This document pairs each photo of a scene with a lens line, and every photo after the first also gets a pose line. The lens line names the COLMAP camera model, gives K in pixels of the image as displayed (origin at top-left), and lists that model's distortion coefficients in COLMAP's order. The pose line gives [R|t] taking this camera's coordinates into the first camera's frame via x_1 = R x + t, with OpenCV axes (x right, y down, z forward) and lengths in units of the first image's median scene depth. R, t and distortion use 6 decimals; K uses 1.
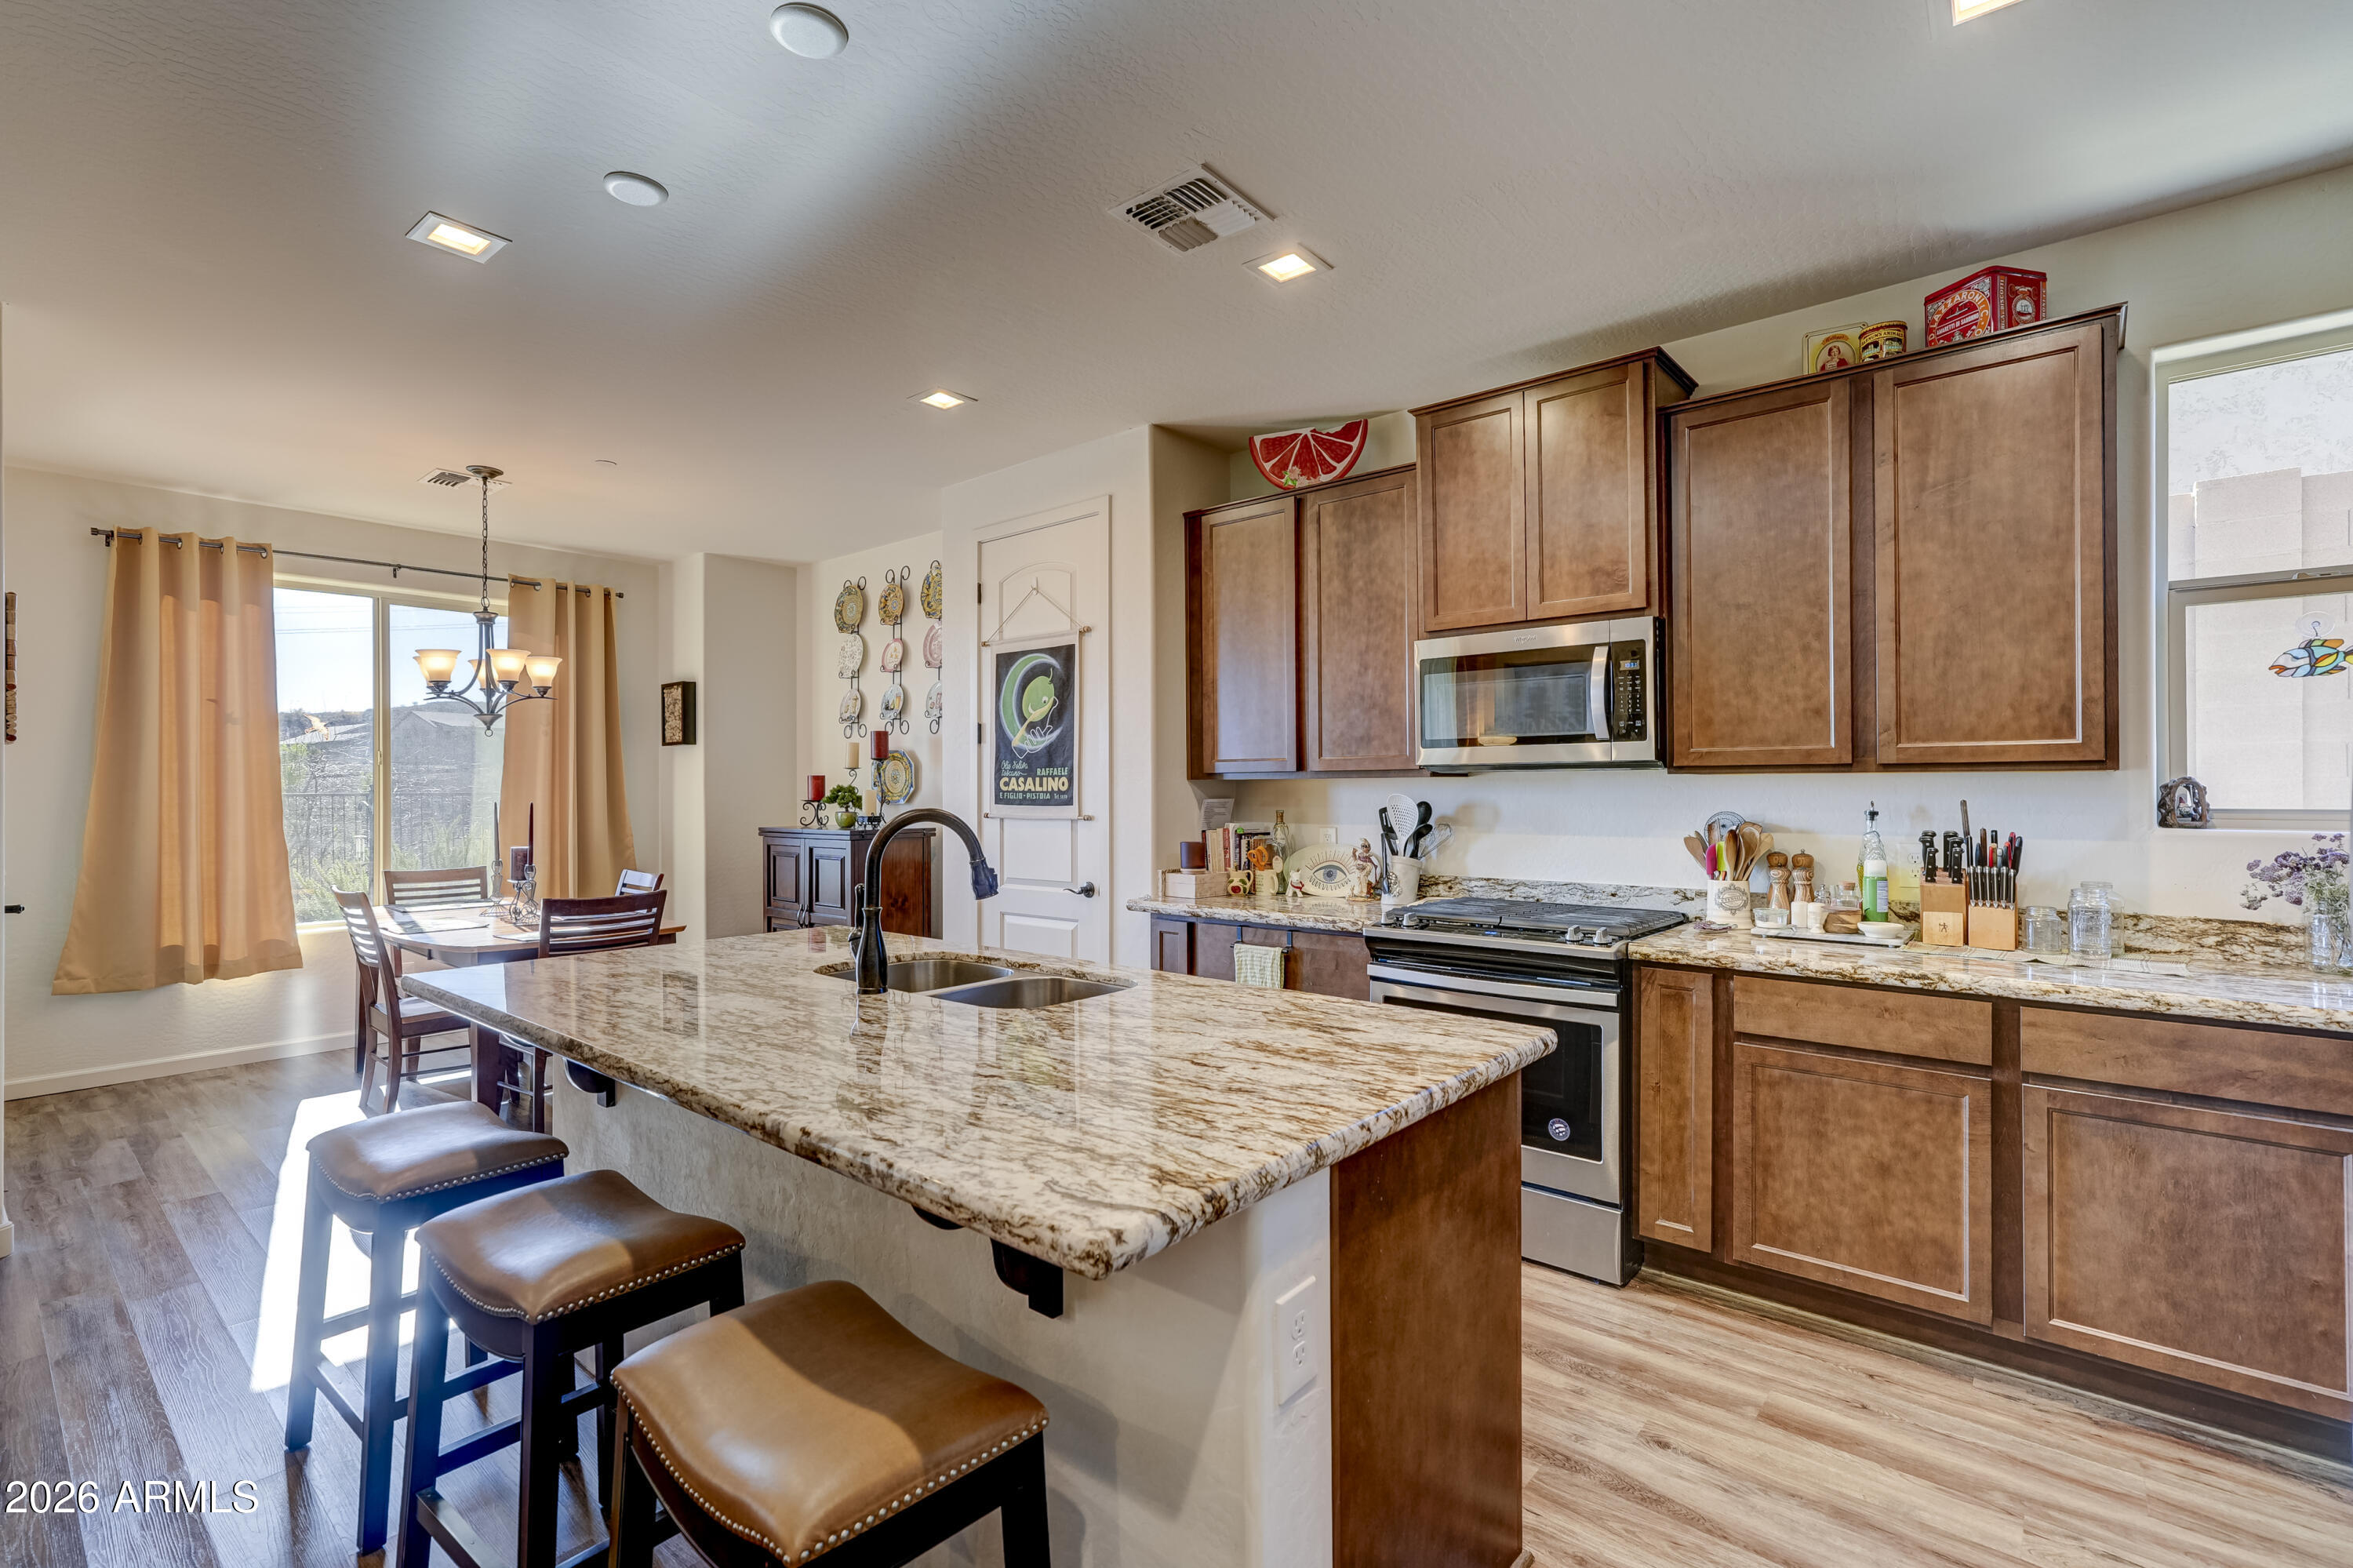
lens RADIAL K [[1068.7, 0, 1176.5], [0, 1068.7, 784.0], [0, 0, 1]] dist [-0.024055, 0.018857]
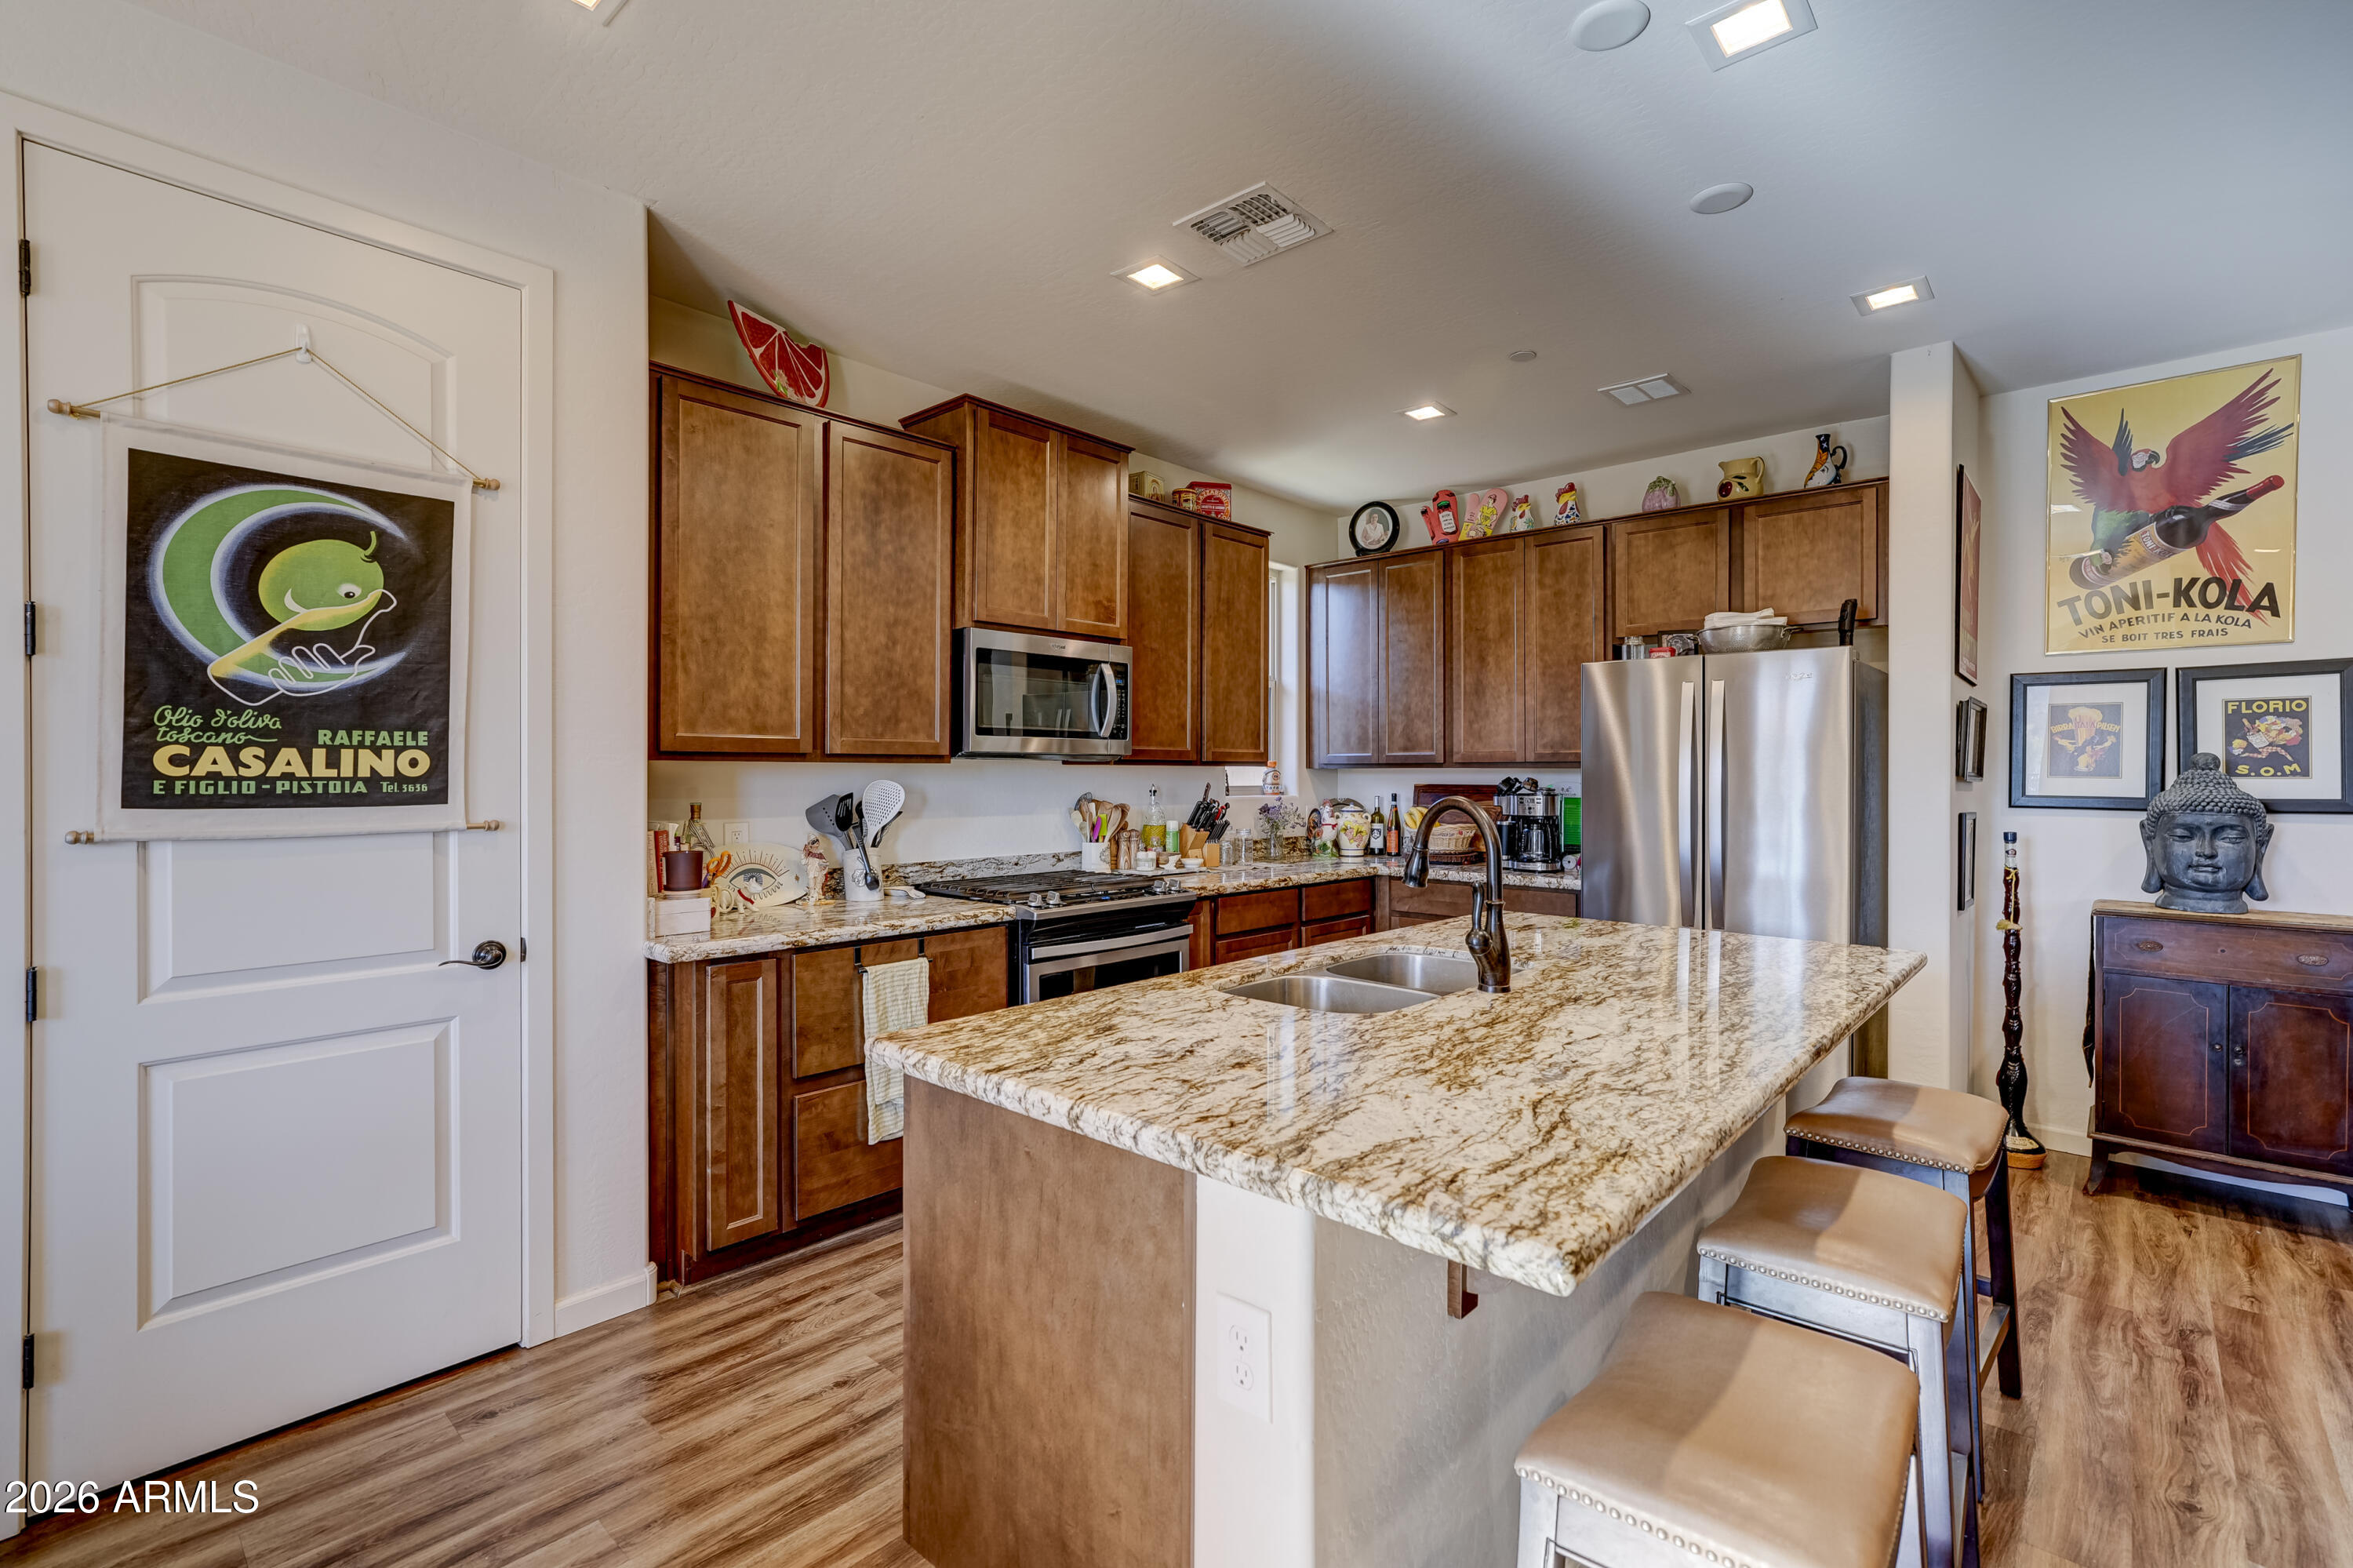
lens RADIAL K [[1068.7, 0, 1176.5], [0, 1068.7, 784.0], [0, 0, 1]] dist [-0.024055, 0.018857]
pose [[0.027595, -0.006213, 0.999600, -0.615232], [-0.008504, 0.999943, 0.006450, 0.003627], [-0.999583, -0.008679, 0.027541, 0.619360]]
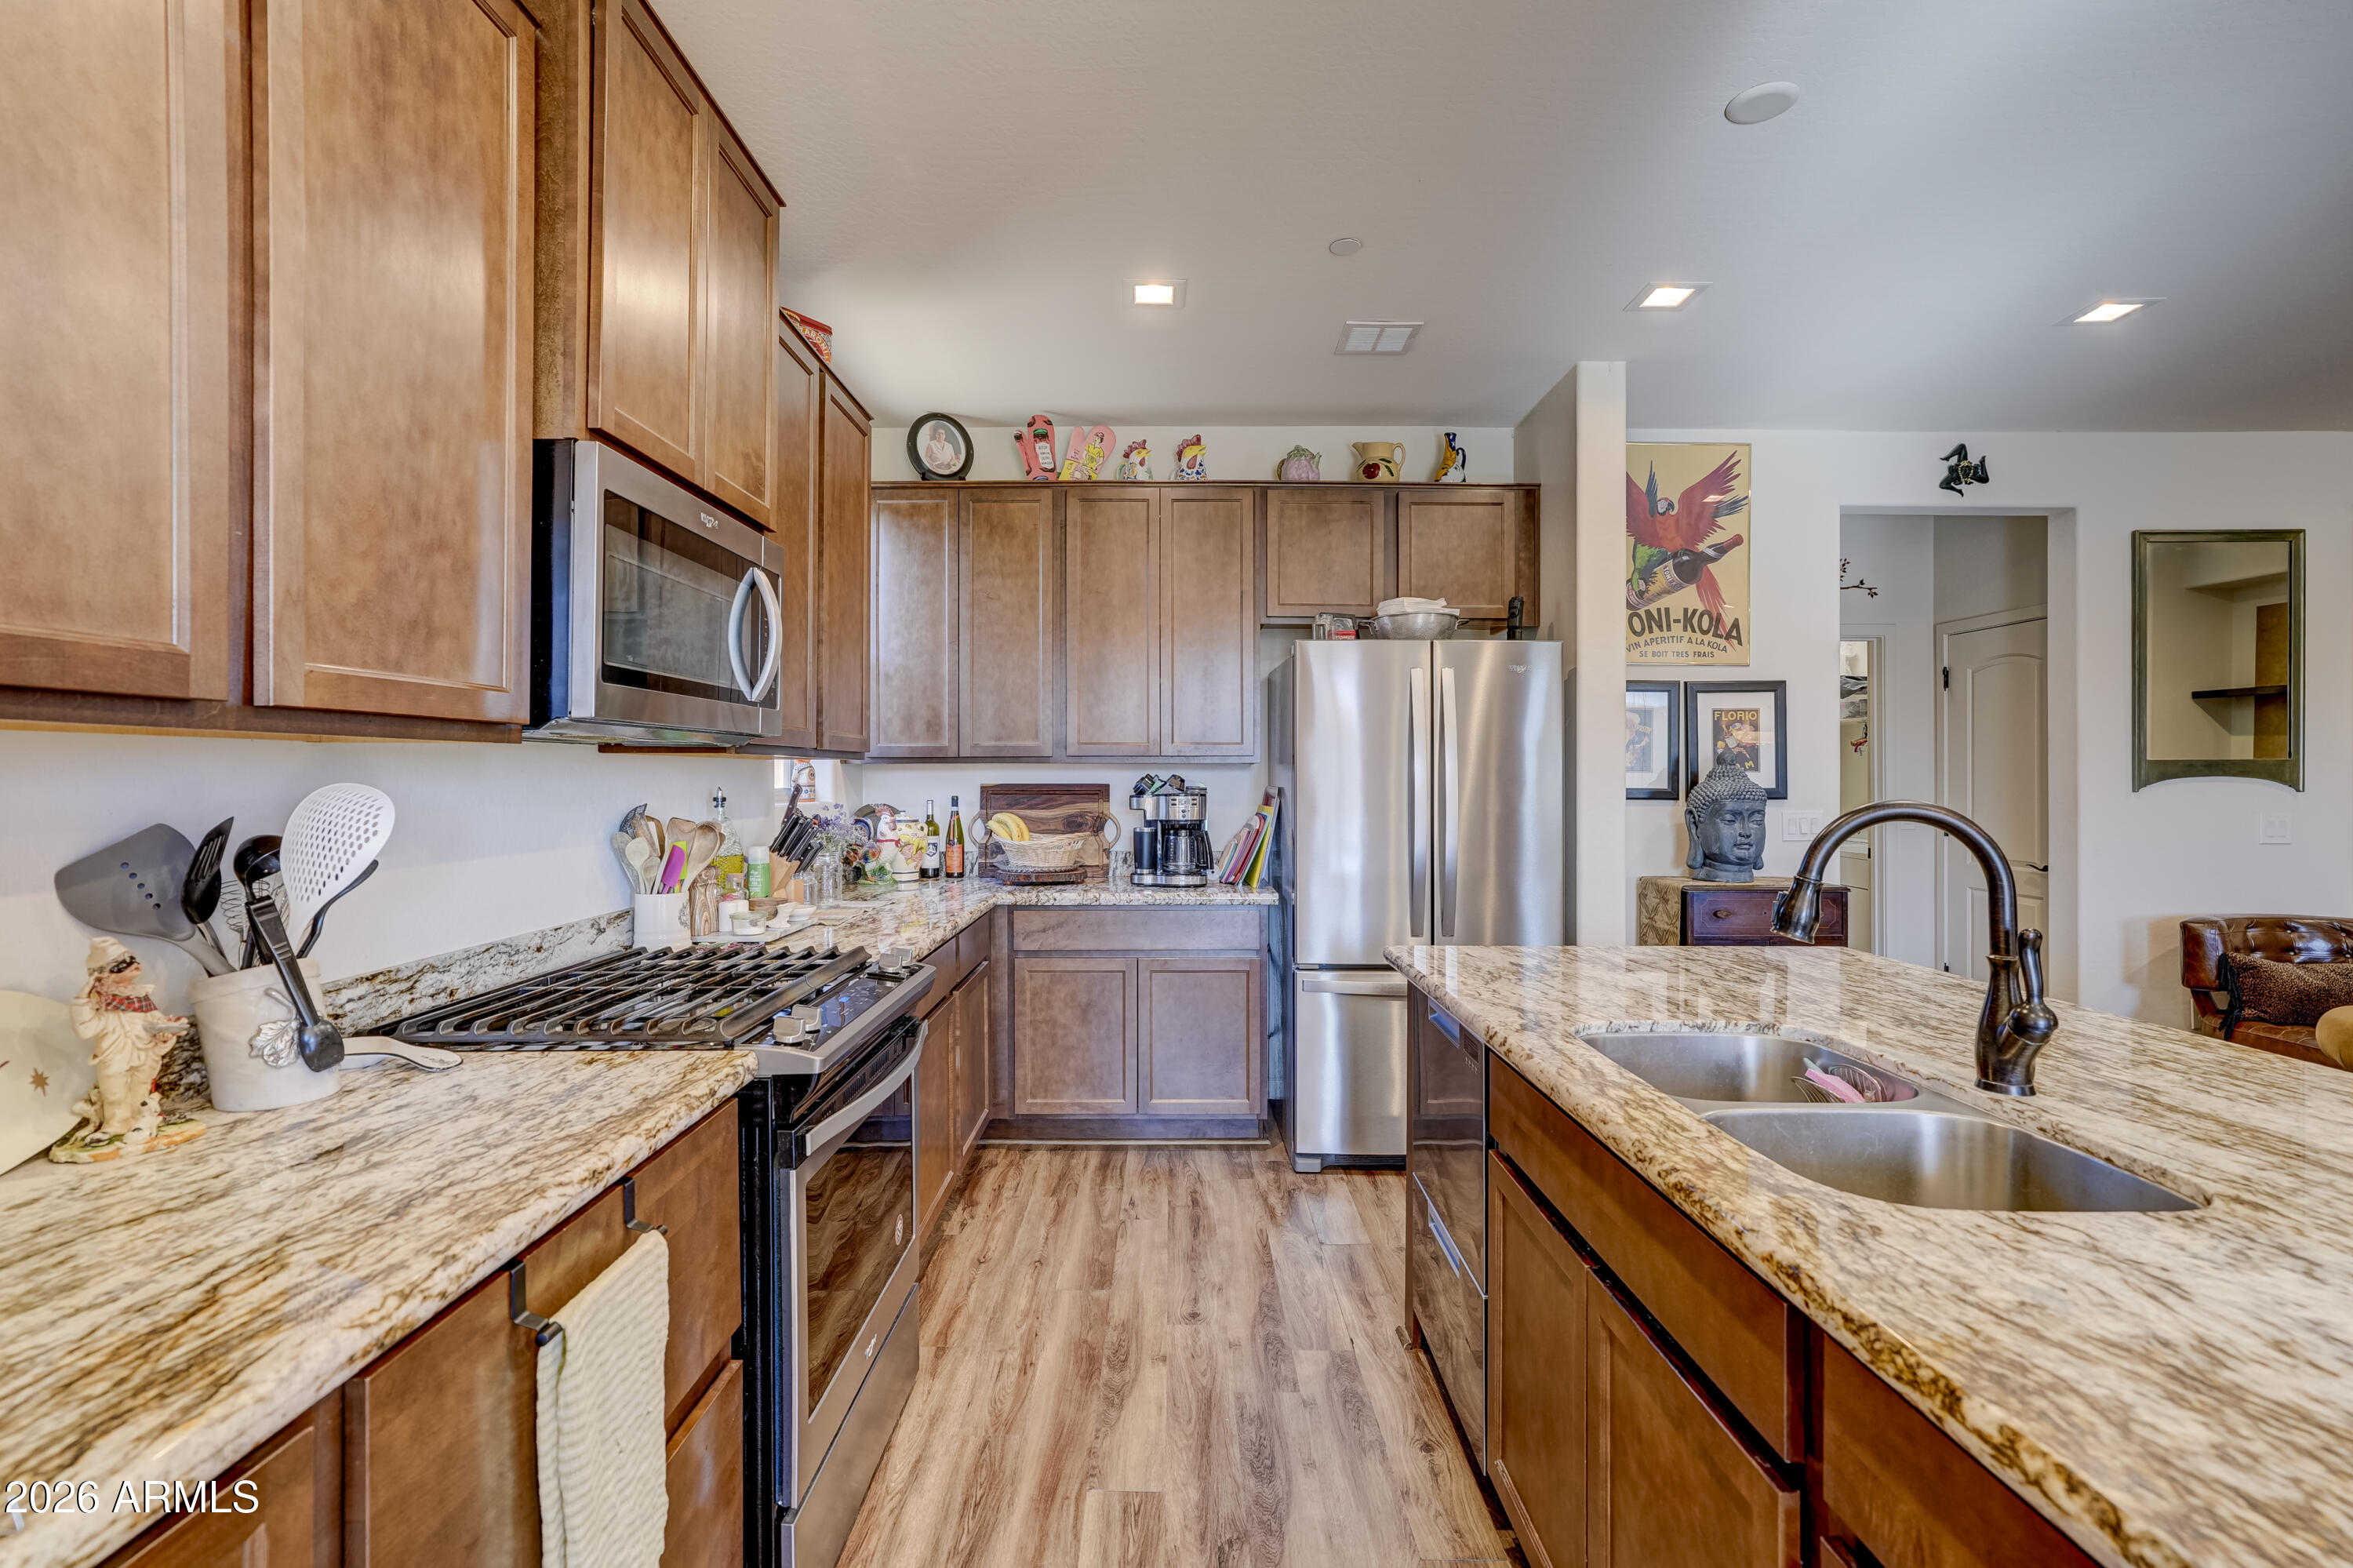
lens RADIAL K [[1069.7, 0, 1178.3], [0, 1069.7, 774.4], [0, 0, 1]] dist [-0.024693, 0.021034]
pose [[-0.654096, 0.003695, 0.756402, -0.218764], [-0.001941, 0.999977, -0.006563, 0.007001], [-0.756409, -0.005761, -0.654074, 0.880225]]
